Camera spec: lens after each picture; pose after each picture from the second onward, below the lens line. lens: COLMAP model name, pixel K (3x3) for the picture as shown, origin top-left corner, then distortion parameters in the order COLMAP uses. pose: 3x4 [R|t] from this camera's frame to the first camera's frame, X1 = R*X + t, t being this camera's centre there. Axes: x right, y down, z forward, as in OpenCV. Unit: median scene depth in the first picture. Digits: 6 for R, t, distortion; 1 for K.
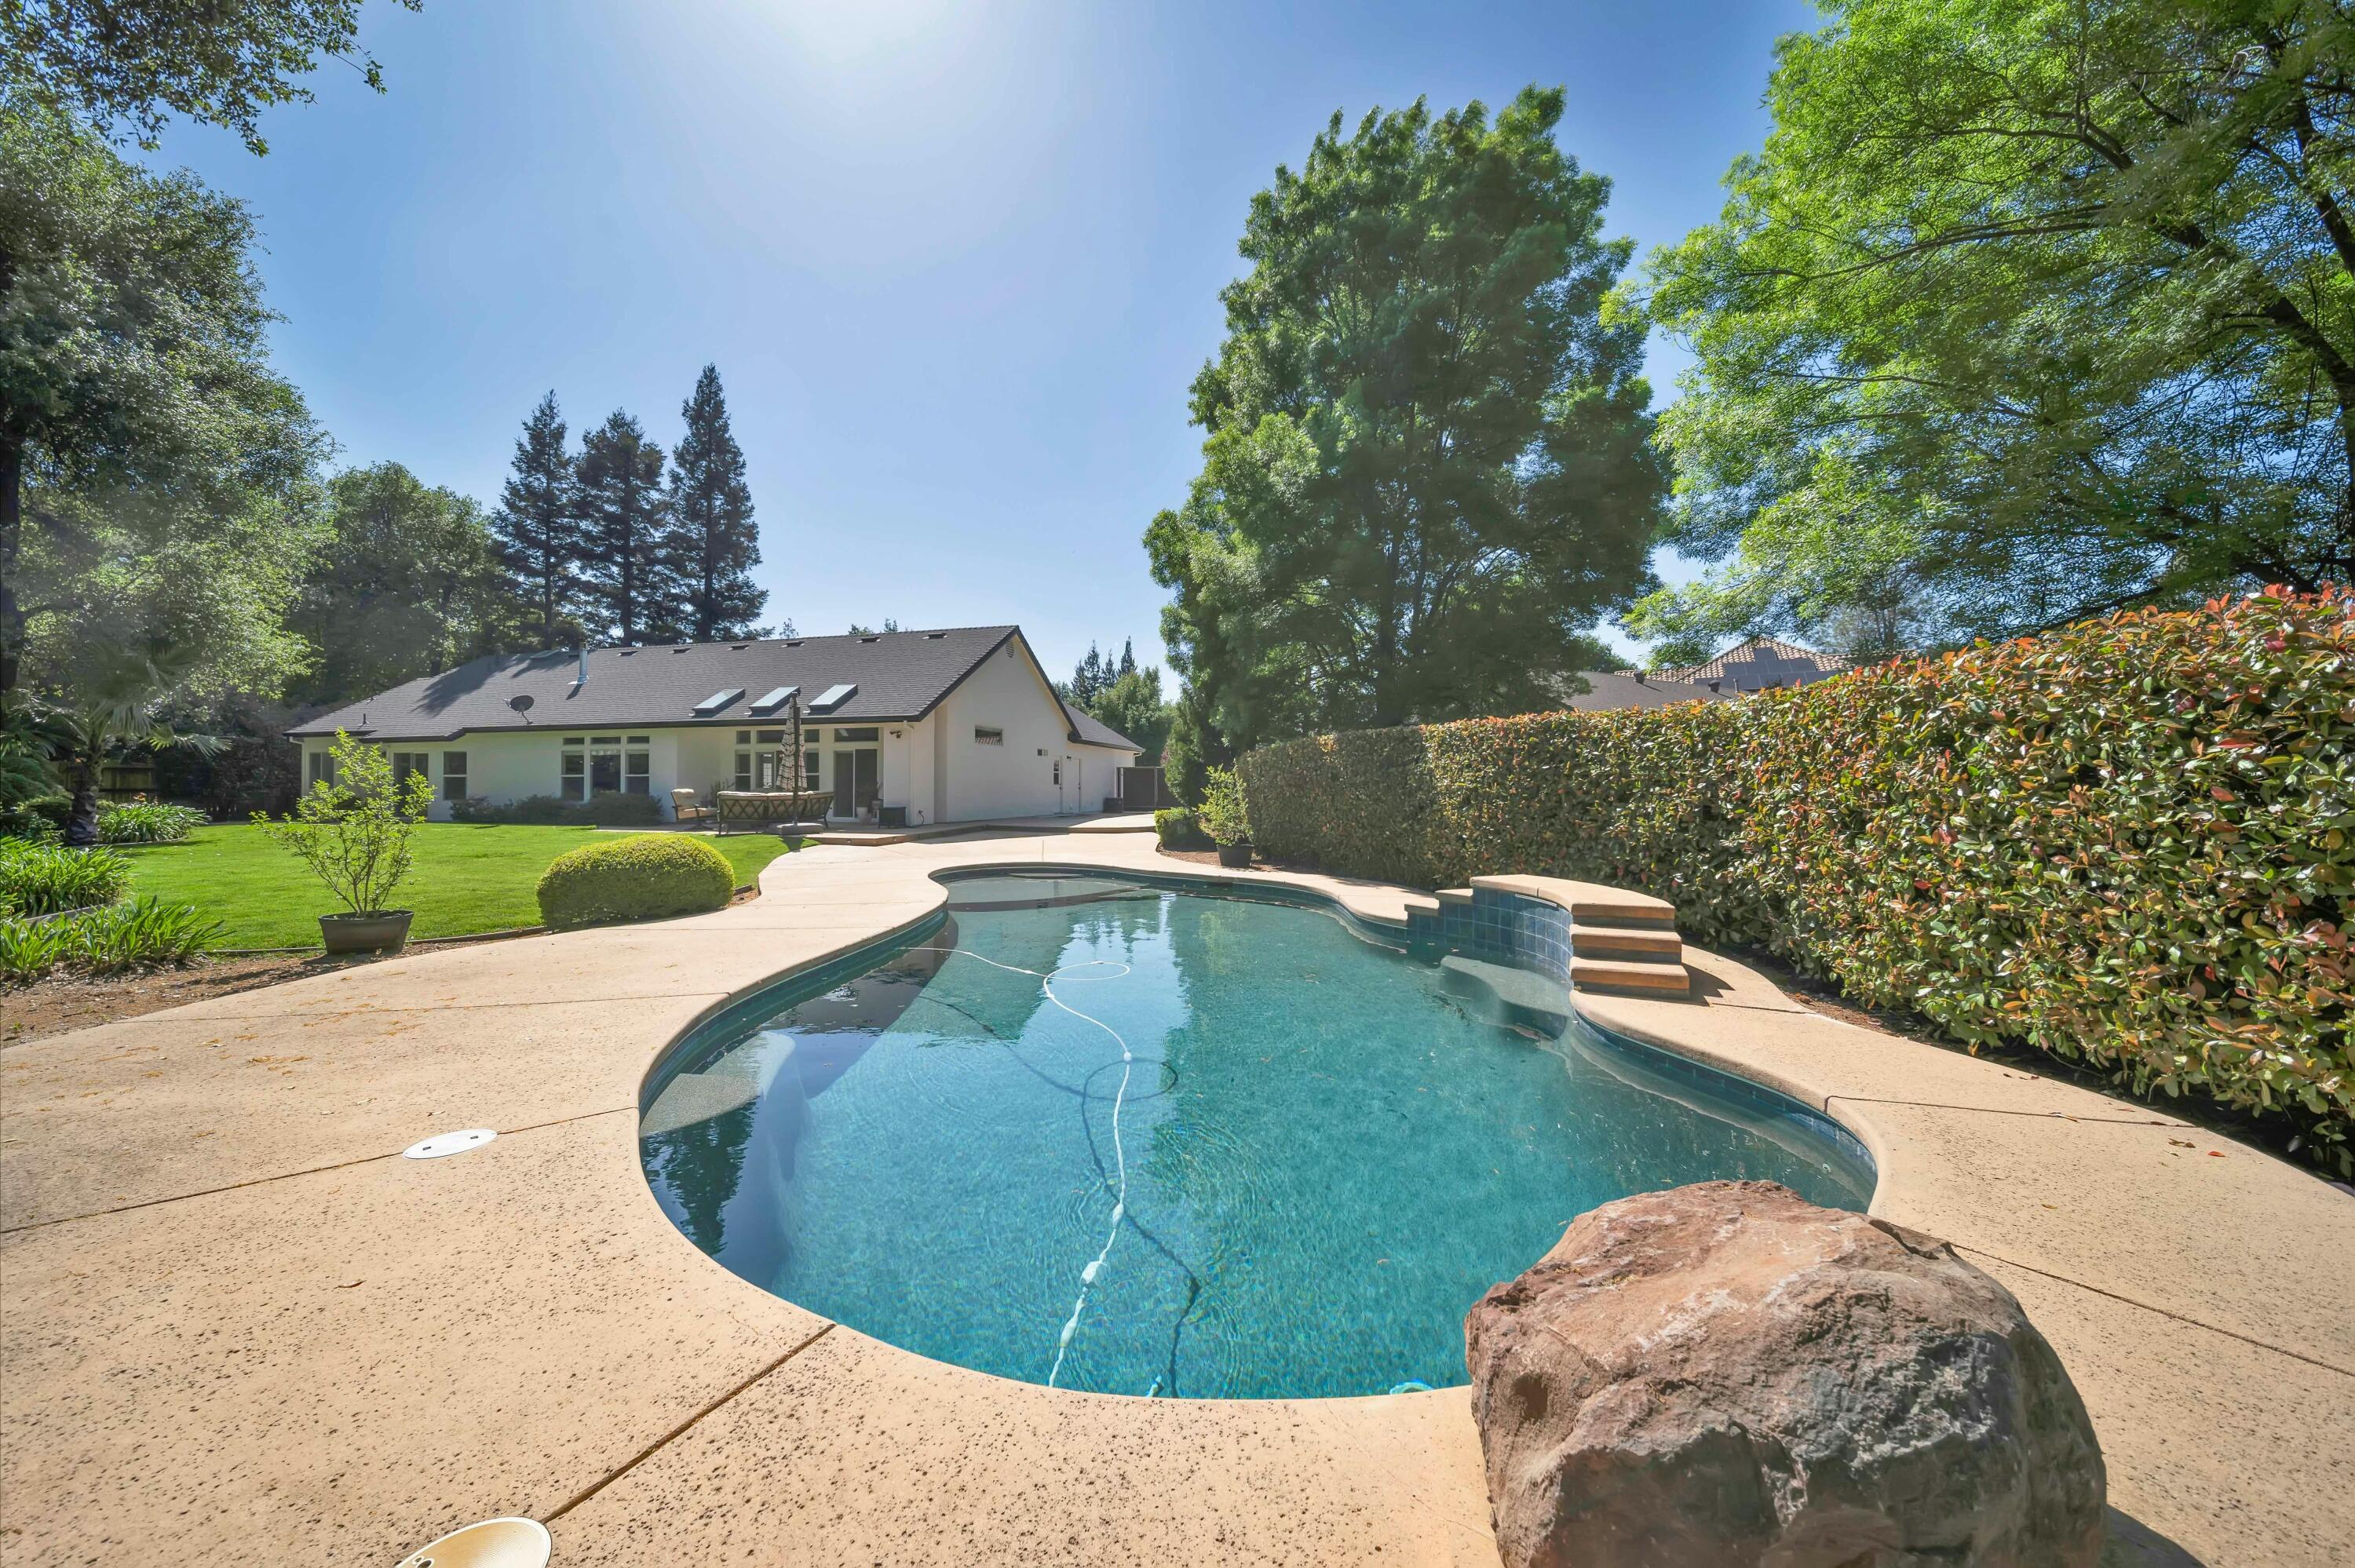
lens RADIAL K [[846.9, 0, 1155.3], [0, 846.9, 784.3], [0, 0, 1]] dist [-0.002746, -0.000298]
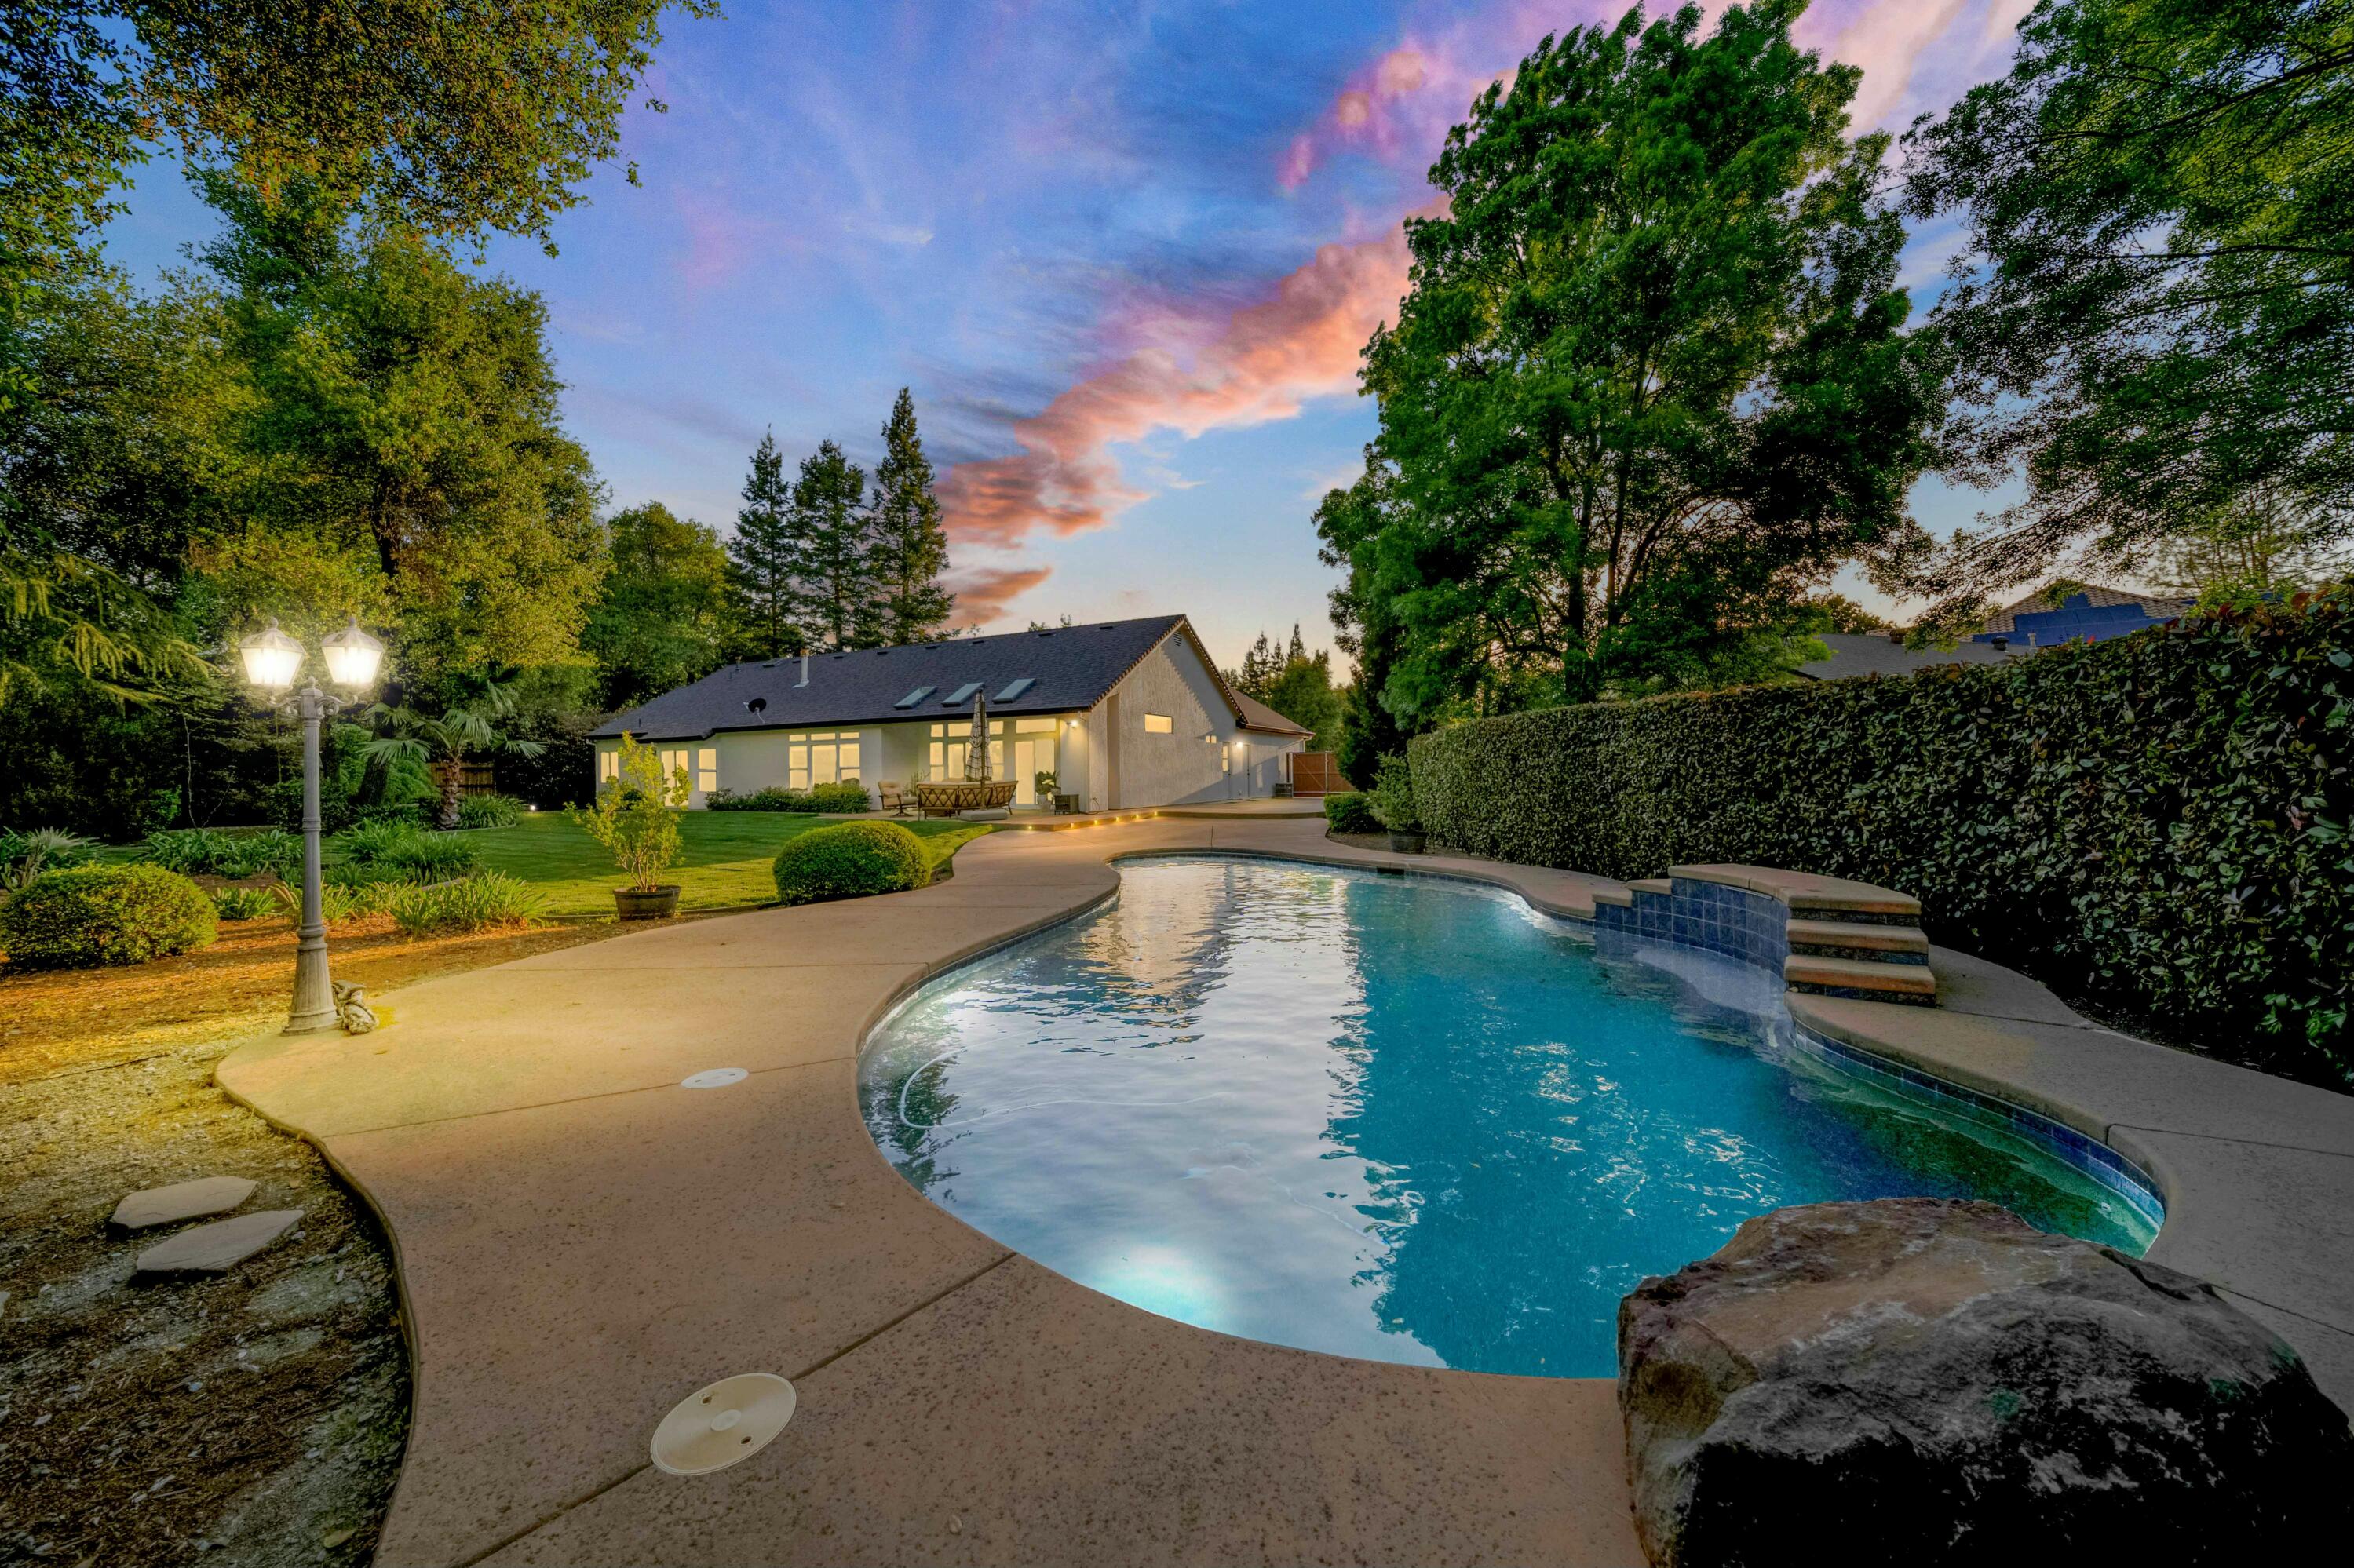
lens RADIAL K [[848.5, 0, 1144.1], [0, 848.5, 784.5], [0, 0, 1]] dist [0.000013, -0.001037]
pose [[0.976777, -0.010638, -0.213993, 0.003767], [0.014325, 0.999774, 0.015688, -0.000385], [0.213778, -0.018389, 0.976709, -0.005993]]
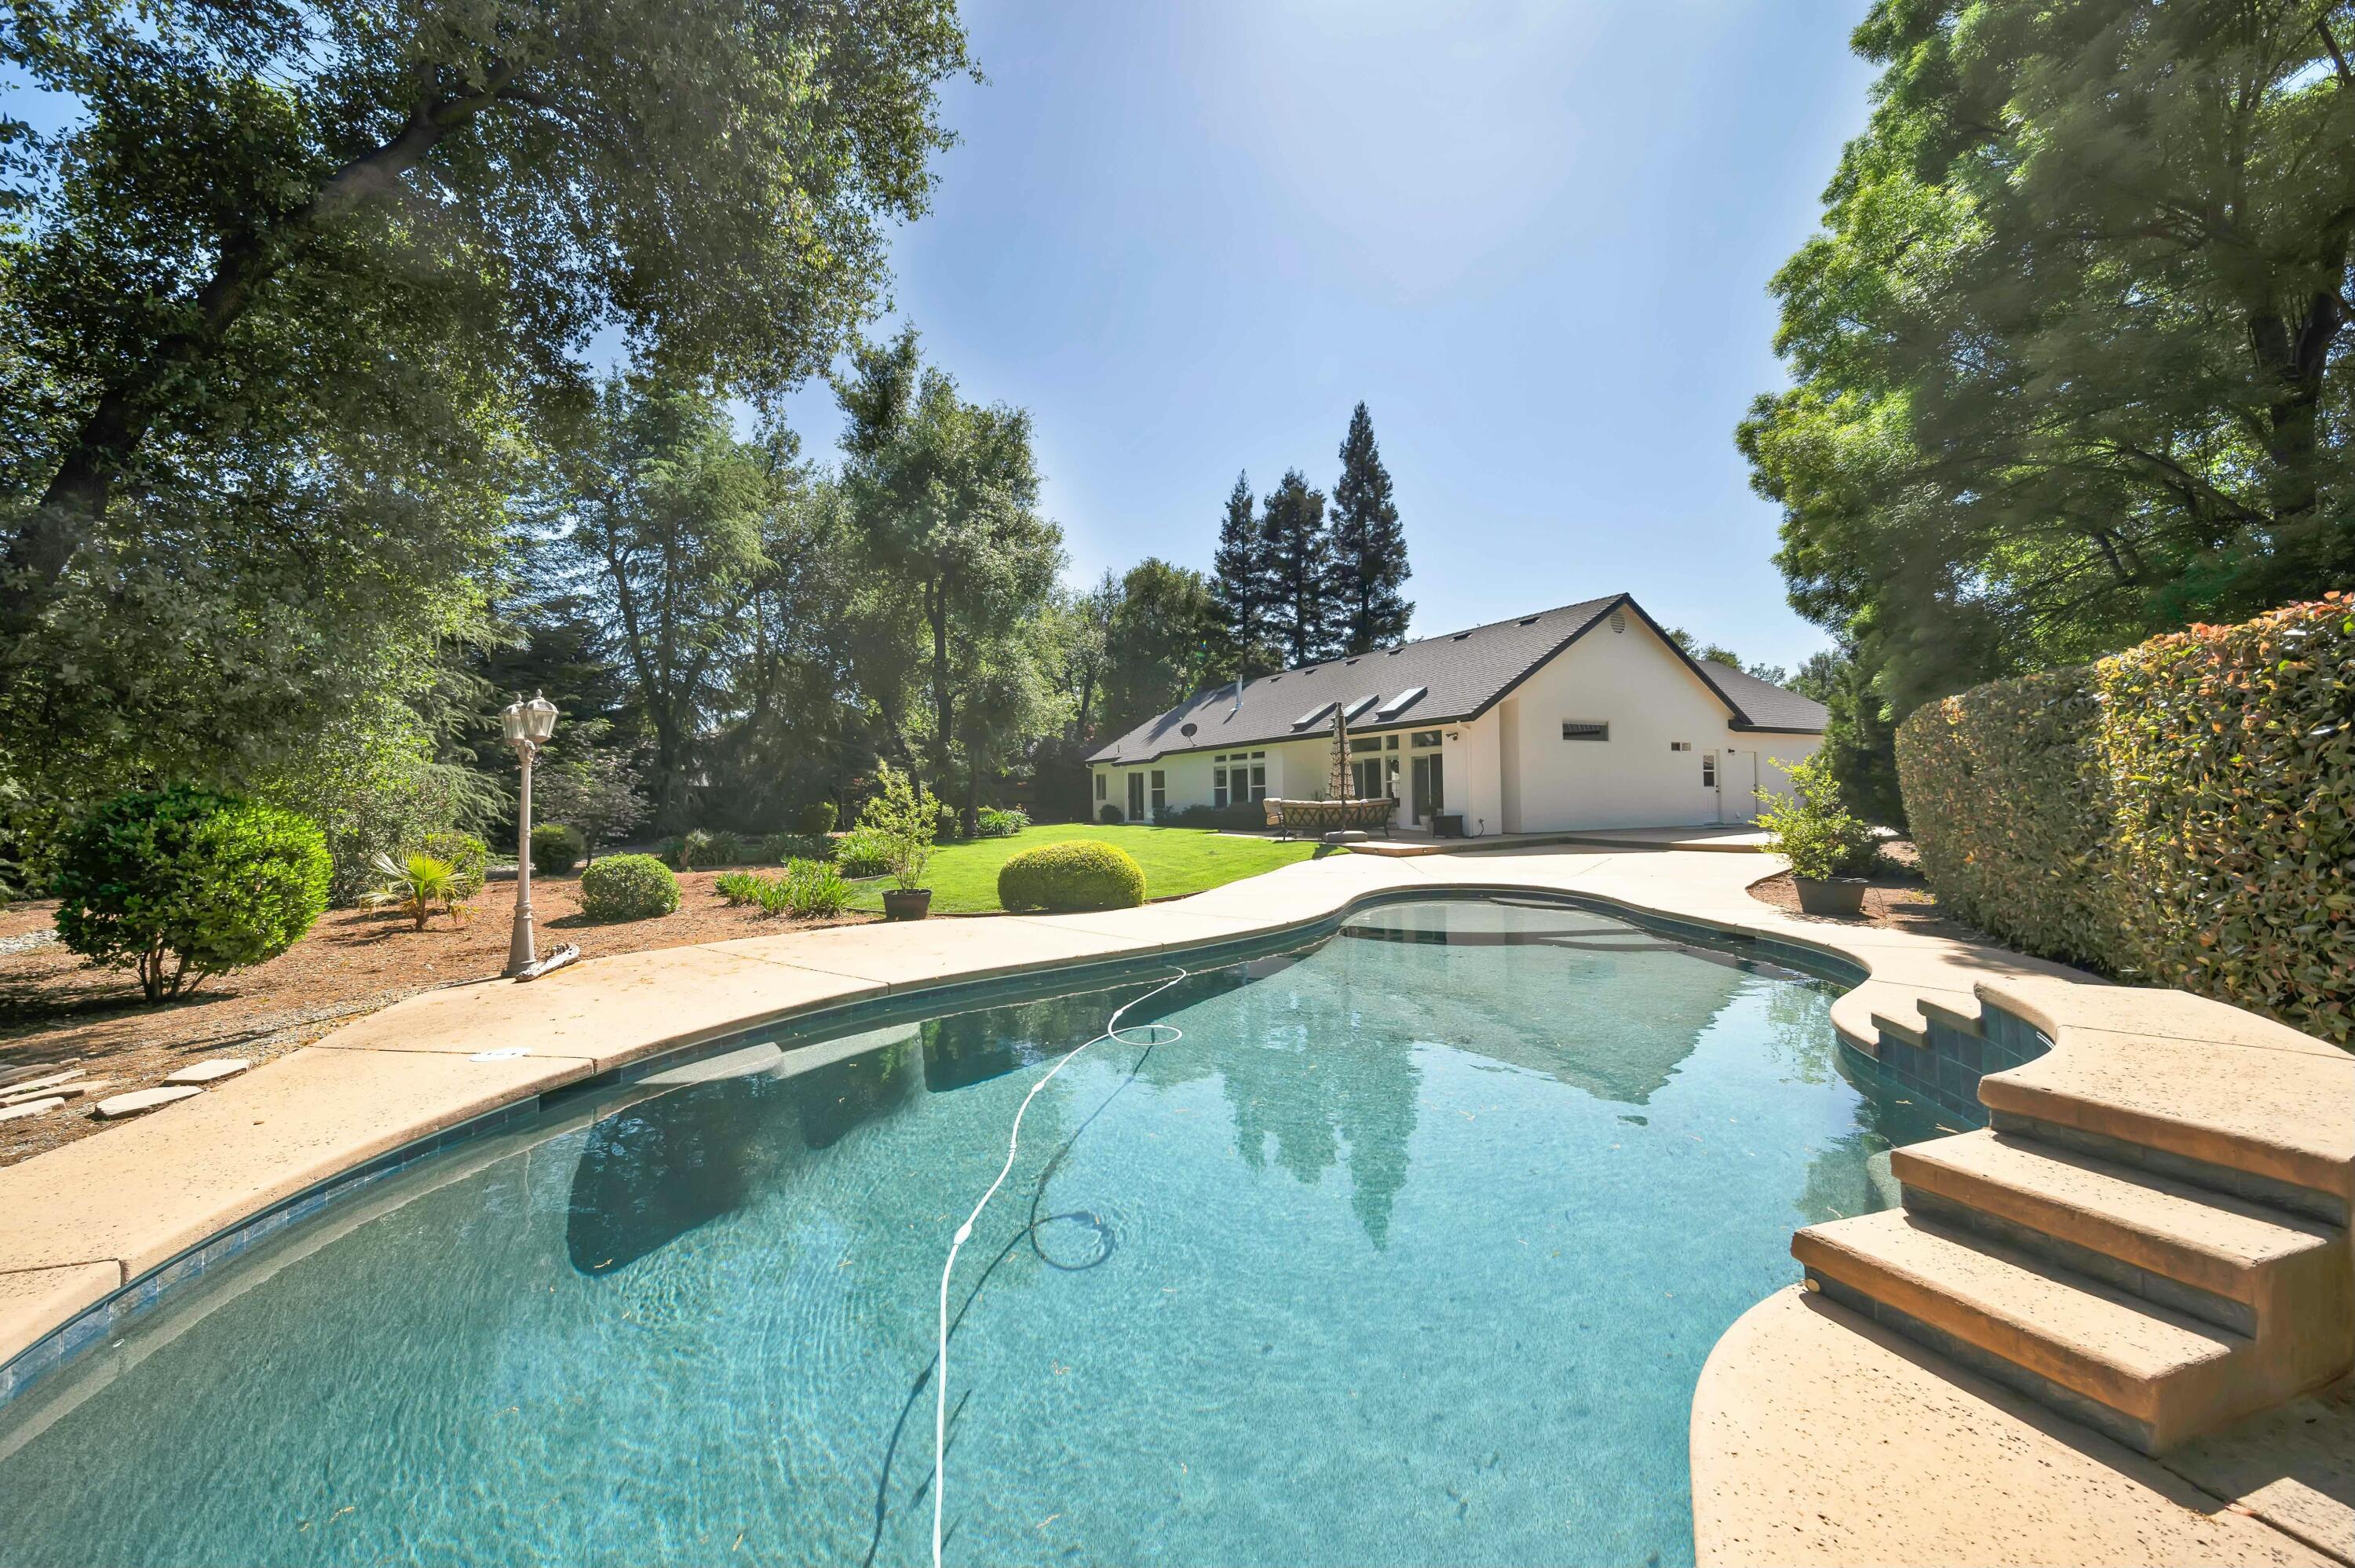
lens RADIAL K [[851.6, 0, 1169.3], [0, 851.6, 788.0], [0, 0, 1]] dist [-0.003054, 0.000019]
pose [[0.674760, -0.017996, -0.737818, 0.231087], [0.017117, 0.999815, -0.008733, 0.000185], [0.737838, -0.006737, 0.674944, 0.195513]]
